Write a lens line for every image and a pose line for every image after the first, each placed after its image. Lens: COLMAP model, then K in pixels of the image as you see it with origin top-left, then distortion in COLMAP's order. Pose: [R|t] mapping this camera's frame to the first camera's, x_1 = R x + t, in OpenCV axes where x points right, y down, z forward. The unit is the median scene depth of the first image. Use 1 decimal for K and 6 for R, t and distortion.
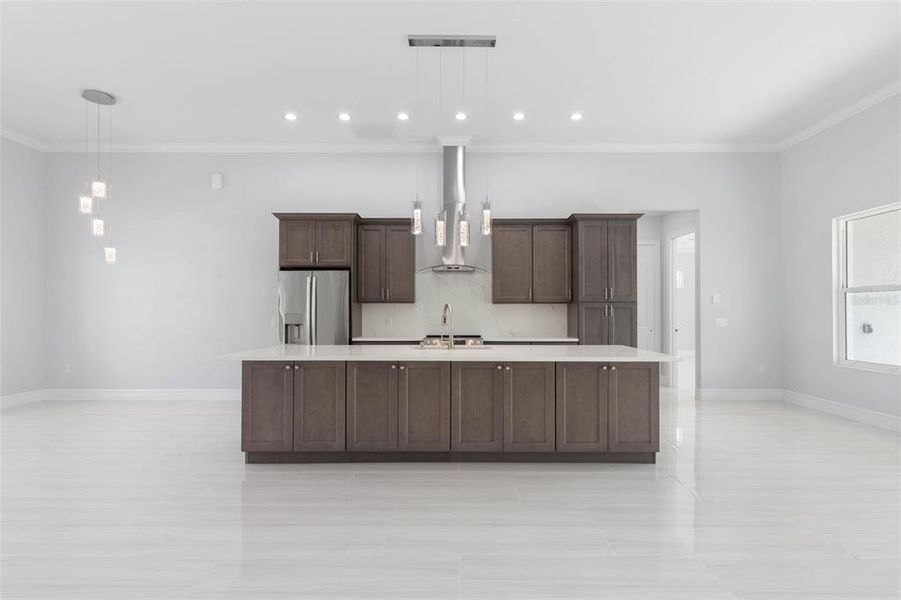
lens RADIAL K [[462.1, 0, 455.7], [0, 462.1, 309.5], [0, 0, 1]] dist [-0.000349, 0.000244]
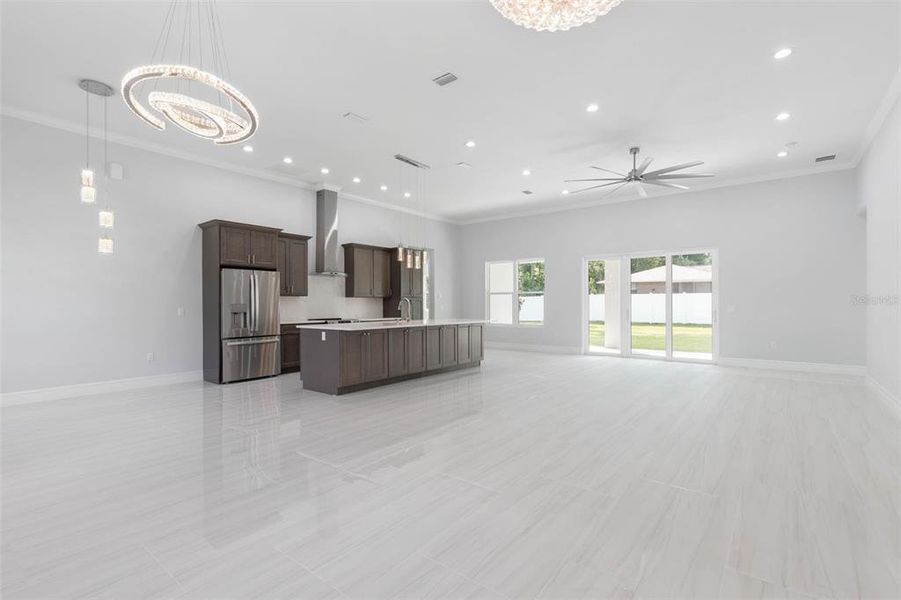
lens RADIAL K [[414.6, 0, 458.1], [0, 414.6, 300.2], [0, 0, 1]] dist [0.000280, -0.000011]
pose [[0.607721, 0.004284, 0.794139, -0.827381], [-0.002187, 0.999991, -0.003721, 0.001631], [-0.794148, 0.000525, 0.607724, -0.134020]]
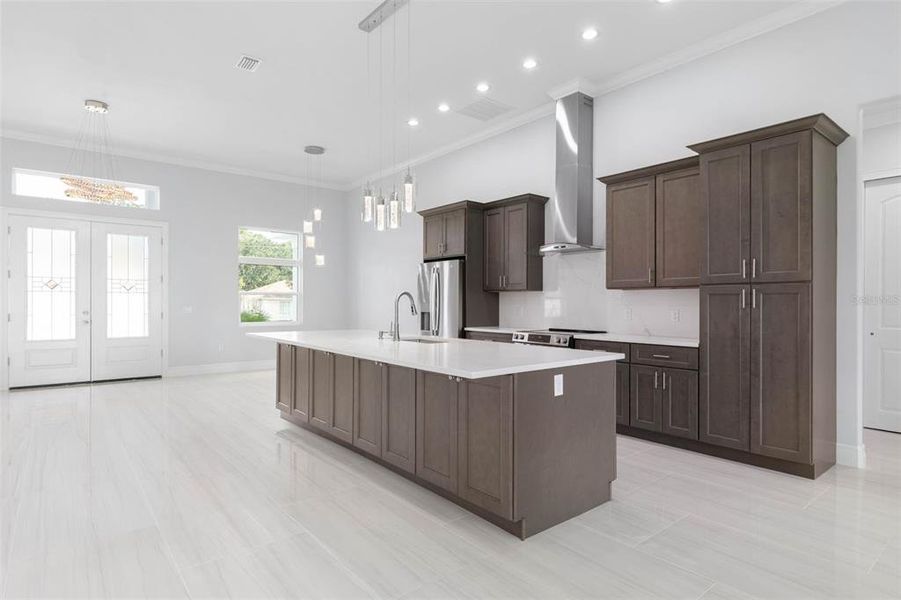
lens RADIAL K [[486.9, 0, 456.9], [0, 486.9, 302.1], [0, 0, 1]] dist [-0.000017, -0.000018]
pose [[0.637729, 0.000835, -0.770260, 0.542278], [0.002989, 0.999989, 0.003558, 0.003922], [0.770255, -0.004571, 0.637720, 0.312330]]
